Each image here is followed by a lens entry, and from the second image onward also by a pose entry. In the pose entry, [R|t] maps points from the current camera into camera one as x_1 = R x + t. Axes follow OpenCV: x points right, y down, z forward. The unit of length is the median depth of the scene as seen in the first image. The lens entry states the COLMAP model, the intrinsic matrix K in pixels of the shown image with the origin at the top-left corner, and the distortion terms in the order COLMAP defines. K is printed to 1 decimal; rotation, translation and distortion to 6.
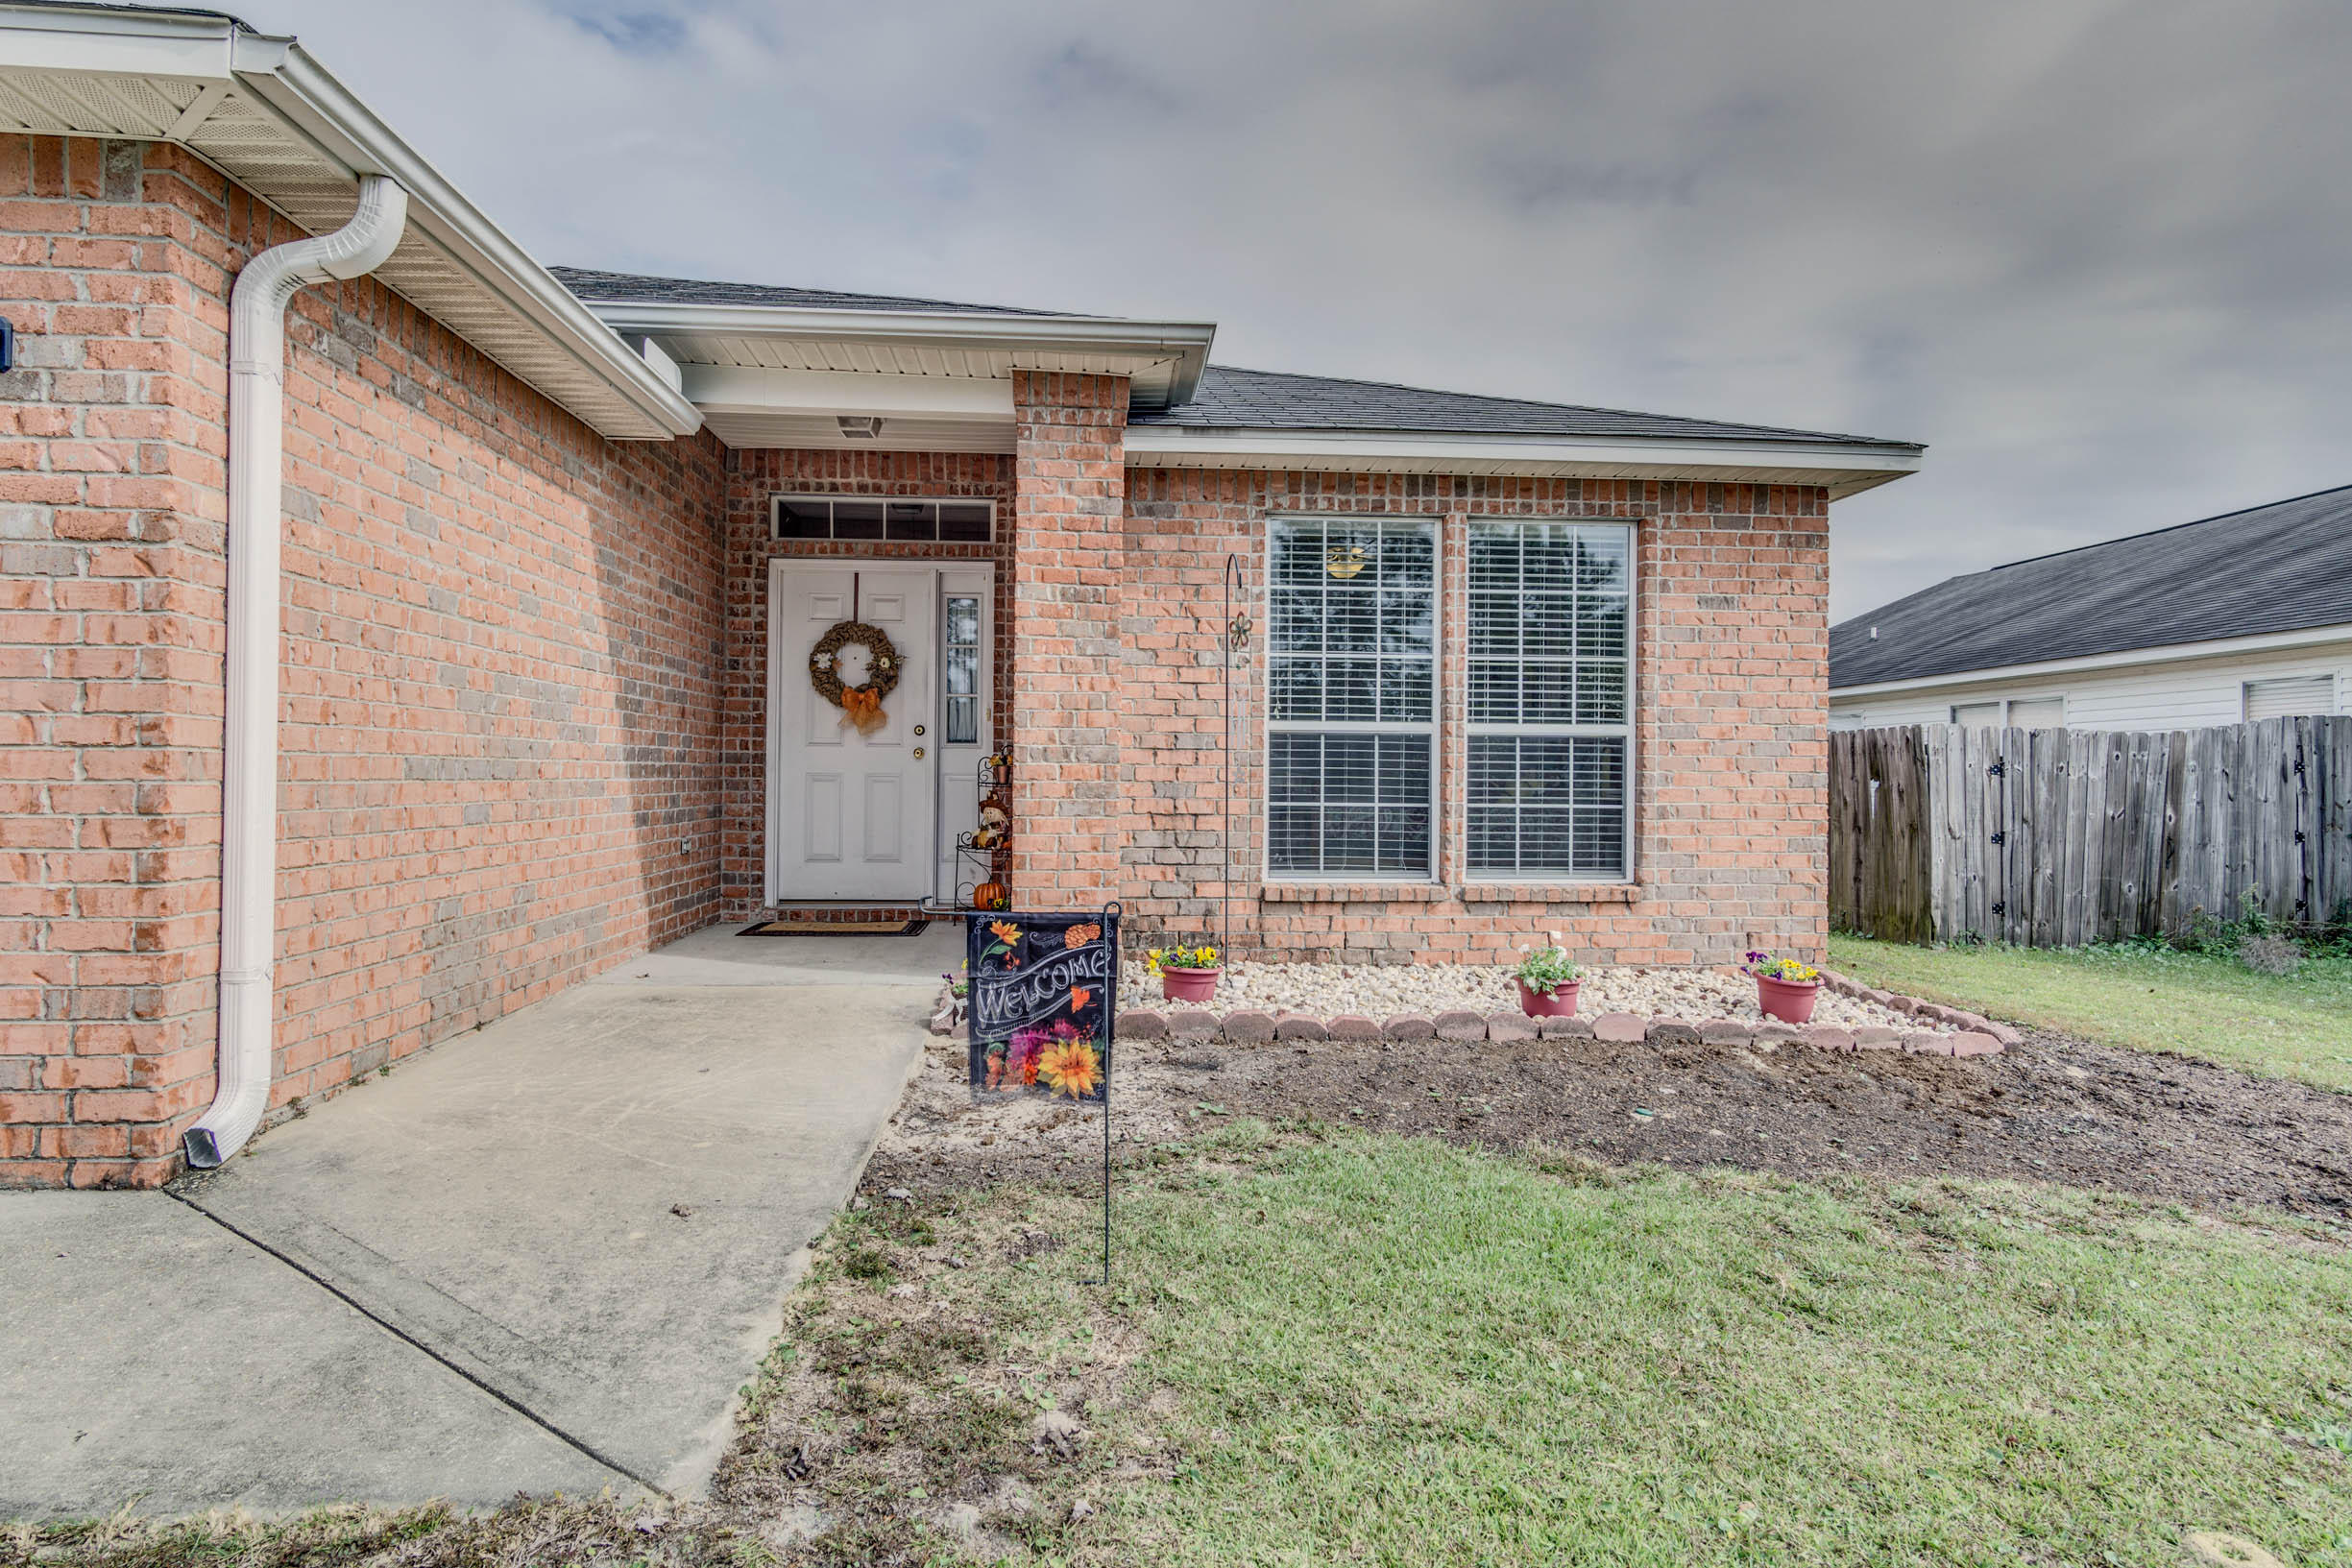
lens RADIAL K [[1240.0, 0, 1176.1], [0, 1240.0, 779.7], [0, 0, 1]] dist [-0.000195, 0.005244]
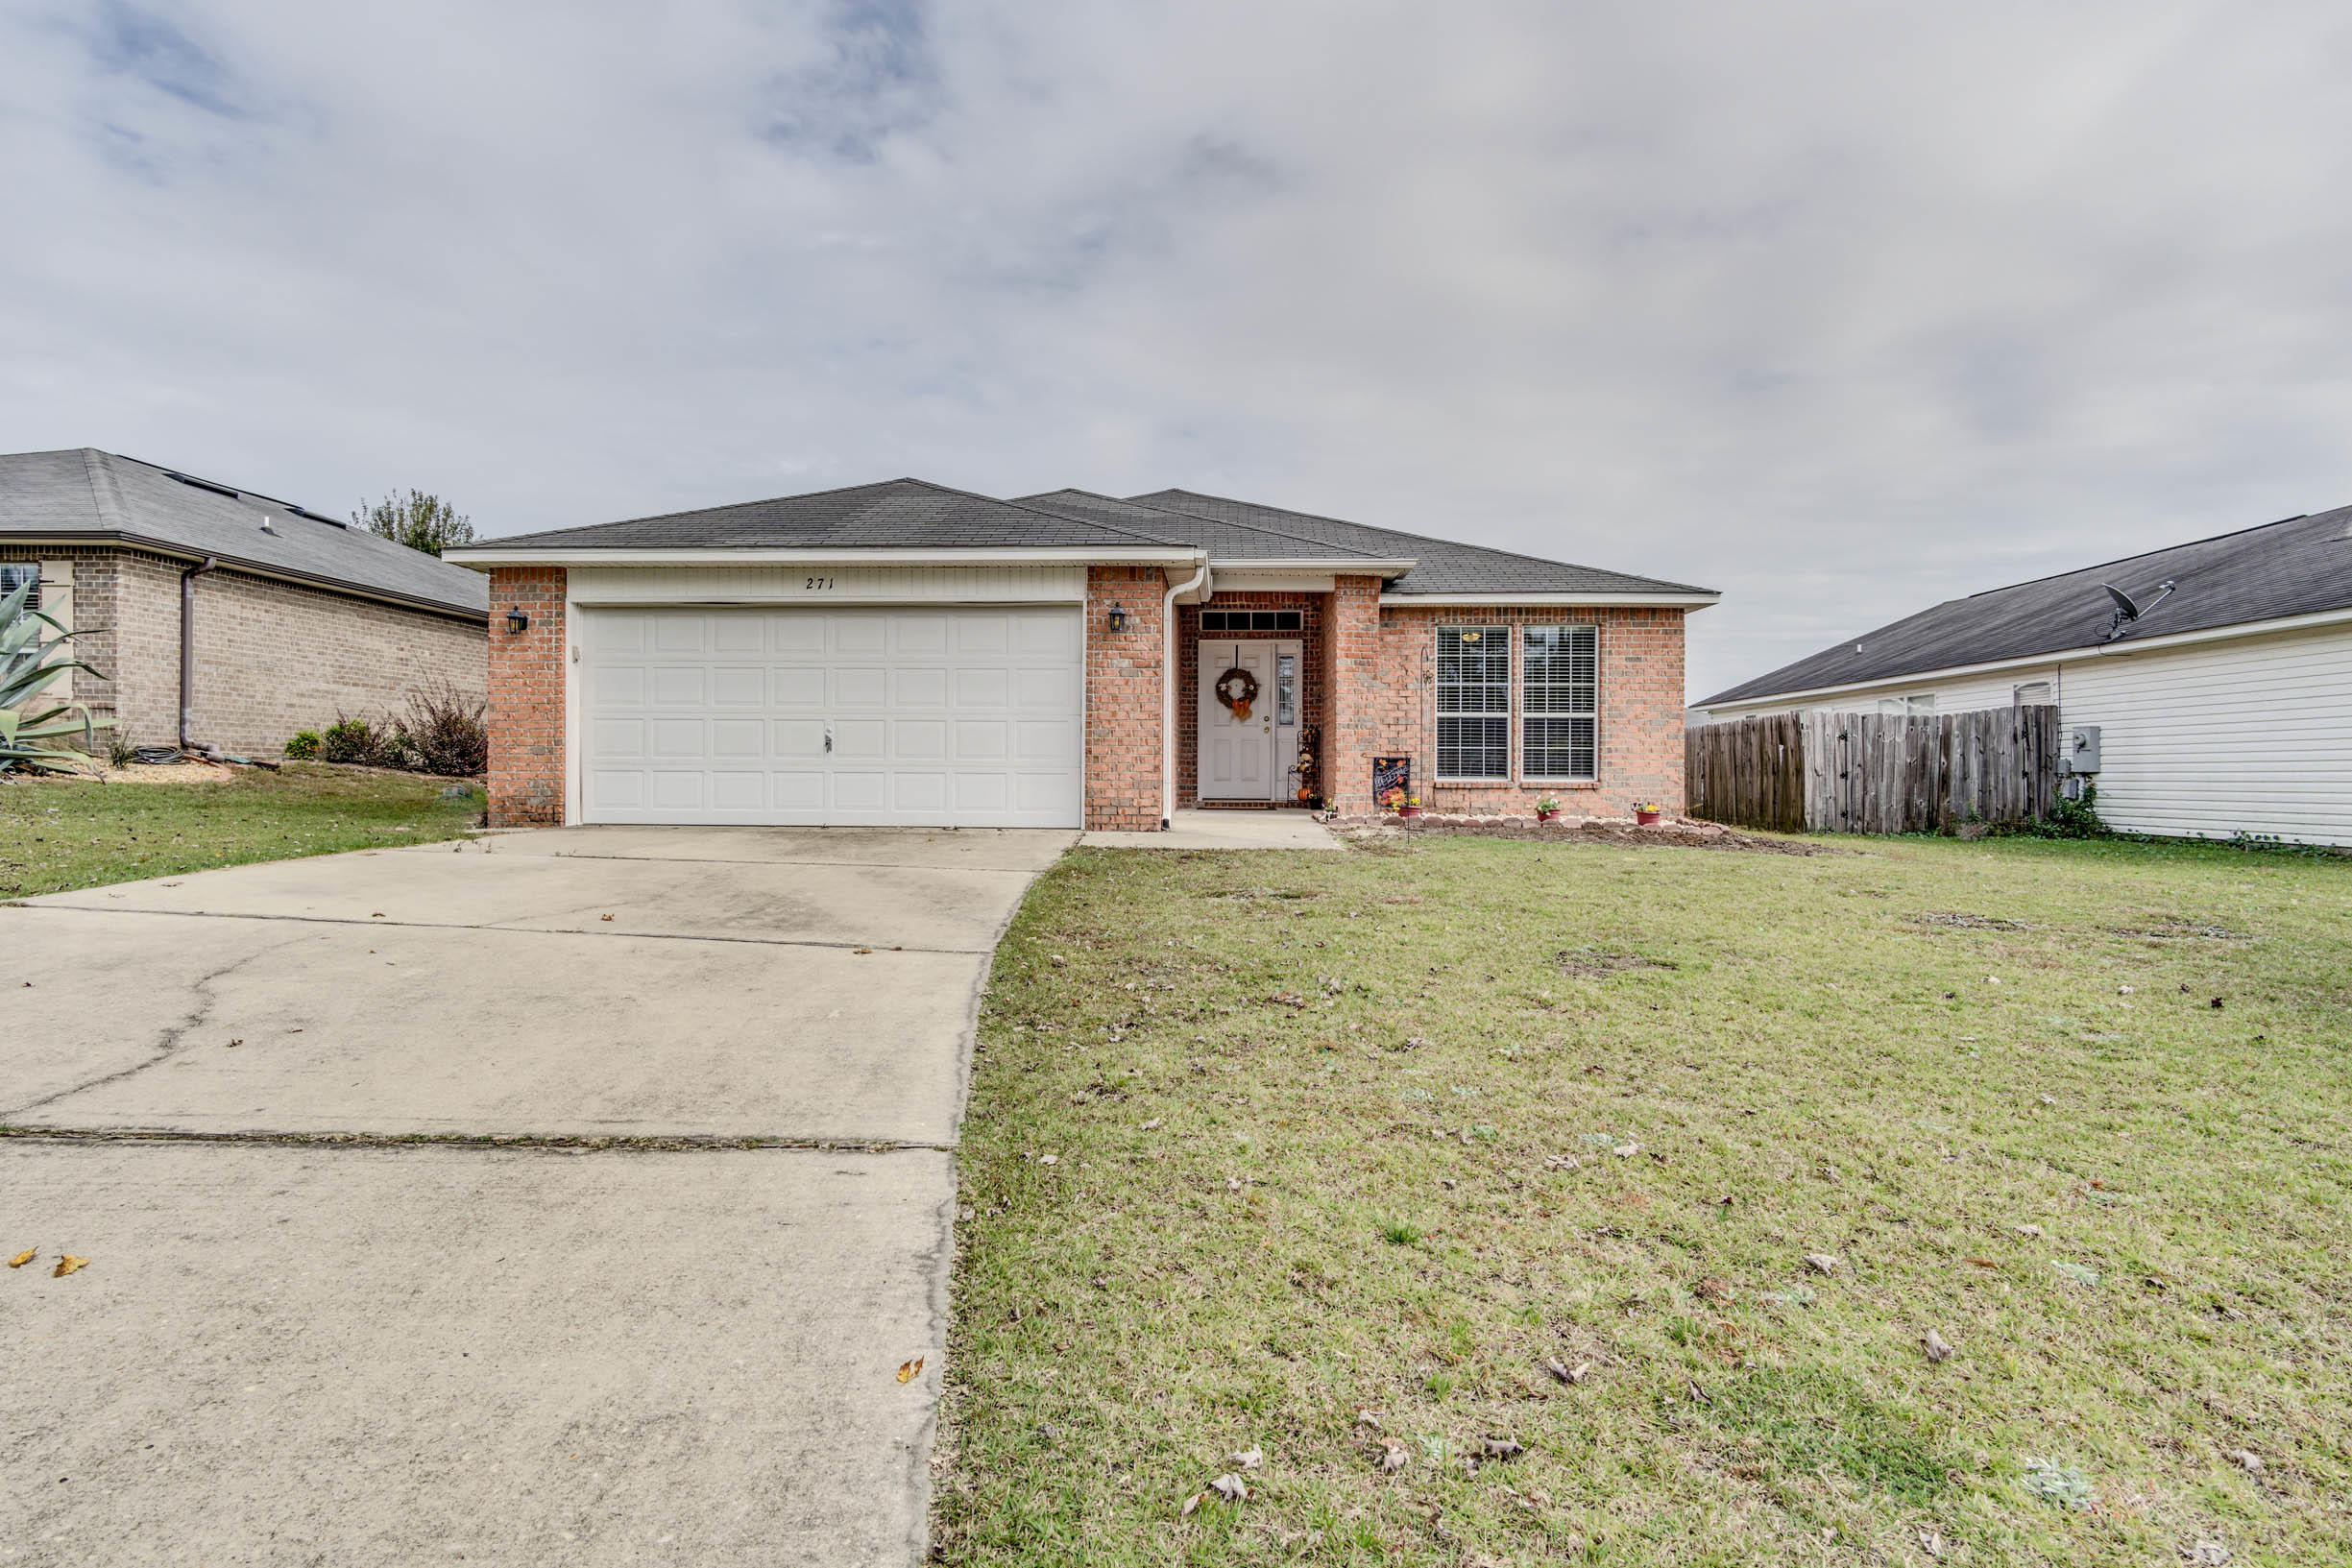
lens RADIAL K [[1240.0, 0, 1178.8], [0, 1240.0, 782.0], [0, 0, 1]] dist [-0.000195, 0.005244]
pose [[0.994584, -0.003573, -0.103877, -0.158249], [0.003858, 0.999989, 0.002547, 0.072084], [0.103867, -0.002934, 0.994587, -1.306335]]
